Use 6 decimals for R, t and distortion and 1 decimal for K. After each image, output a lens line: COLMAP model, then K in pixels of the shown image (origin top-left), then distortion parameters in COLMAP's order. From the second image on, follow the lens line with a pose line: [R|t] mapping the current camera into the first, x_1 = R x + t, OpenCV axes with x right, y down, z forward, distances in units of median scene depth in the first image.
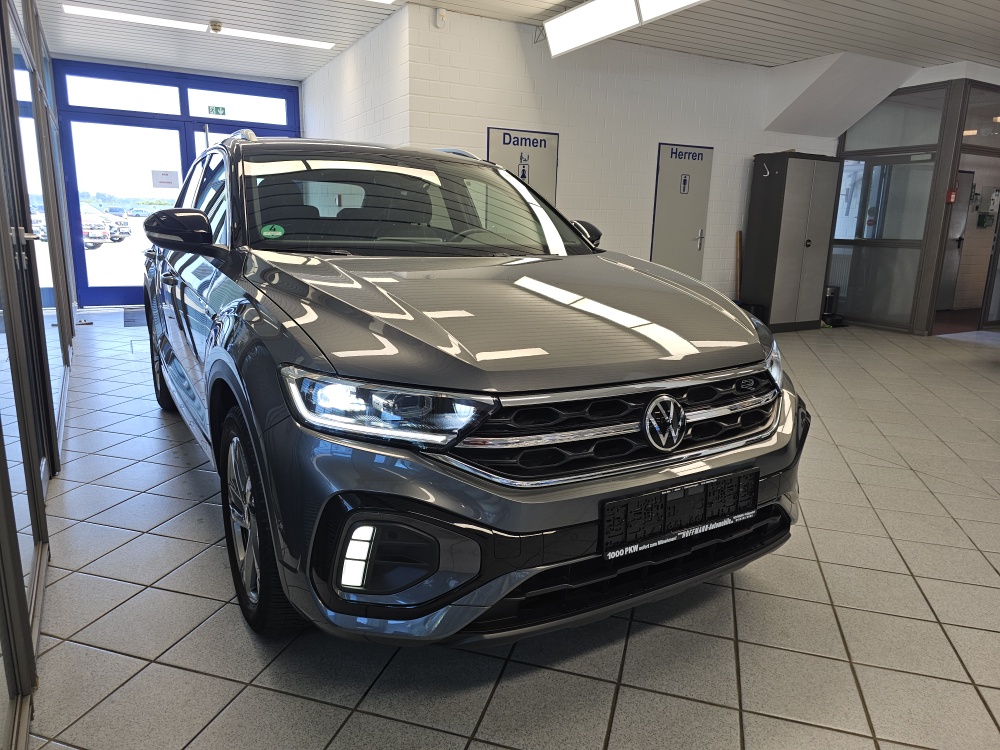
lens RADIAL K [[677.1, 0, 499.2], [0, 677.1, 369.6], [0, 0, 1]] dist [0.041802, -0.036729]
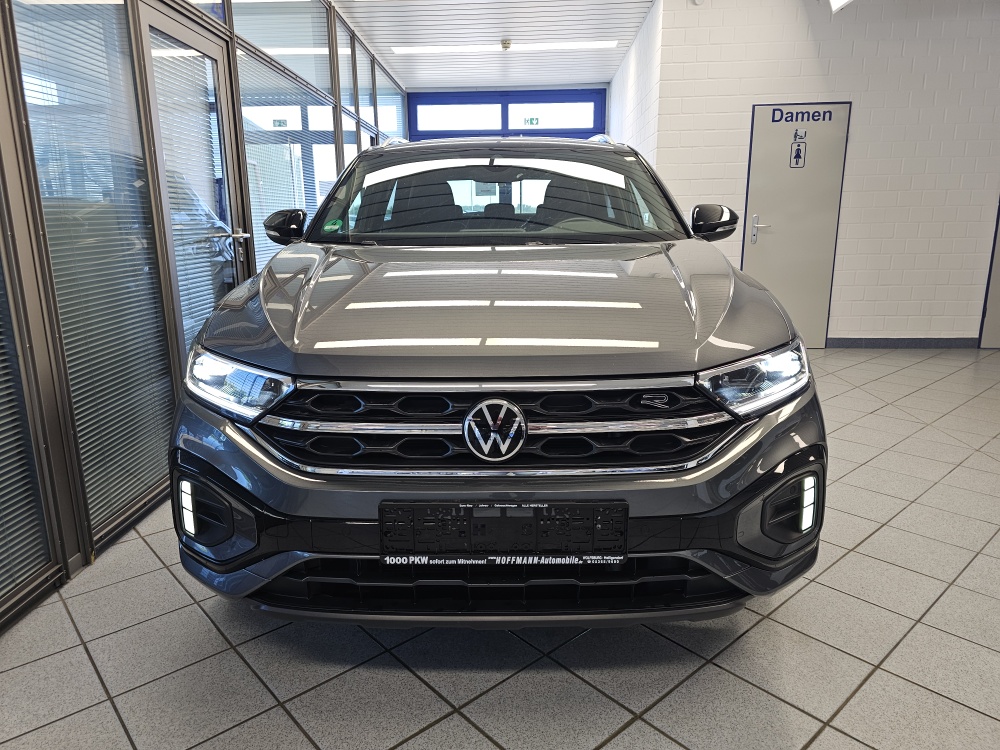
lens RADIAL K [[677.1, 0, 499.2], [0, 677.1, 369.6], [0, 0, 1]] dist [0.041802, -0.036729]
pose [[0.847321, 0.081881, -0.524732, 0.198367], [-0.081678, 0.996380, 0.023587, -0.005454], [0.524763, 0.022874, 0.850941, 0.073263]]
